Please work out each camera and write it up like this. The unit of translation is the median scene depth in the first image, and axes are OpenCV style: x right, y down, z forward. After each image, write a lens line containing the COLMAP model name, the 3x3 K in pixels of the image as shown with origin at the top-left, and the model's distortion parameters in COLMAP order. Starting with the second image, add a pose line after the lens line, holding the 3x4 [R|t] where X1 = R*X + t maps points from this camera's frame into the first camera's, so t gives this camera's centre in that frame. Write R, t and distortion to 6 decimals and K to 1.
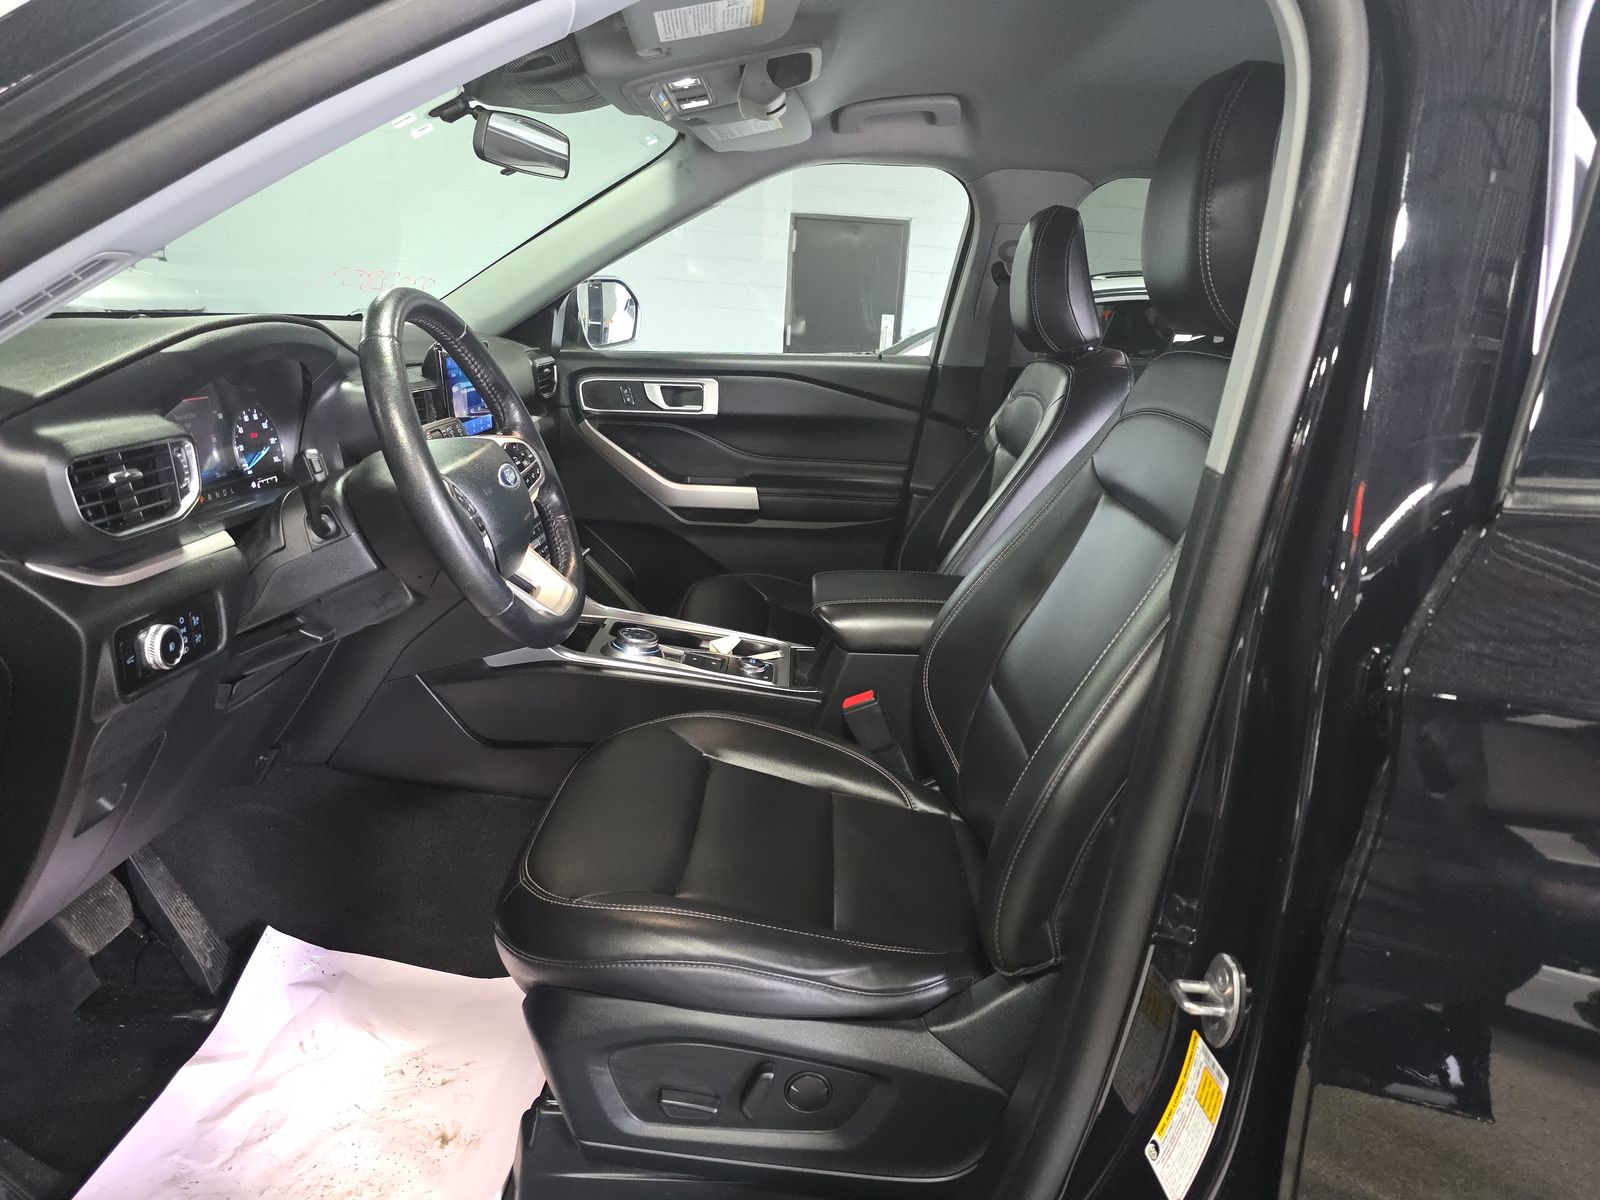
lens RADIAL K [[1122.7, 0, 811.7], [0, 1122.7, 613.6], [0, 0, 1]] dist [0.085810, -0.072286]
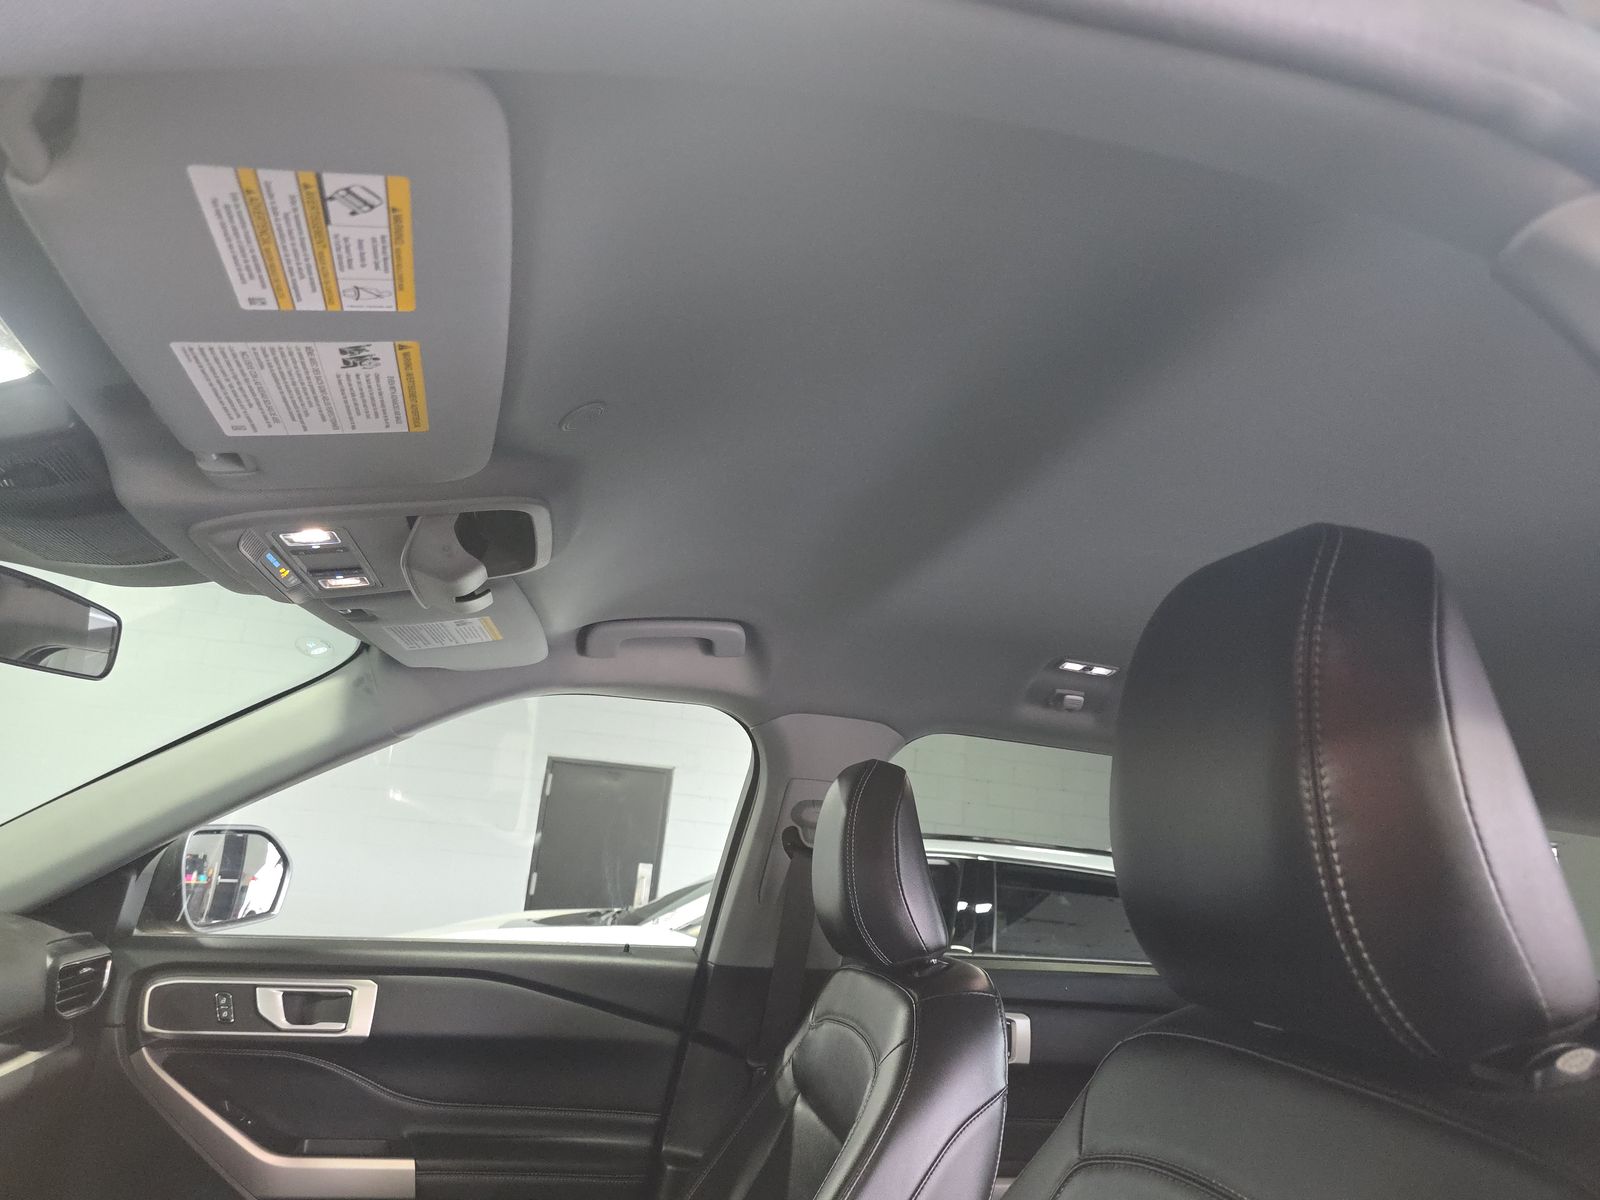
lens RADIAL K [[1122.7, 0, 811.7], [0, 1122.7, 613.6], [0, 0, 1]] dist [0.085810, -0.072286]
pose [[0.978117, 0.075910, 0.193712, 0.021798], [0.020518, 0.891331, -0.452889, -0.097119], [-0.207041, 0.446953, 0.870268, 0.280961]]
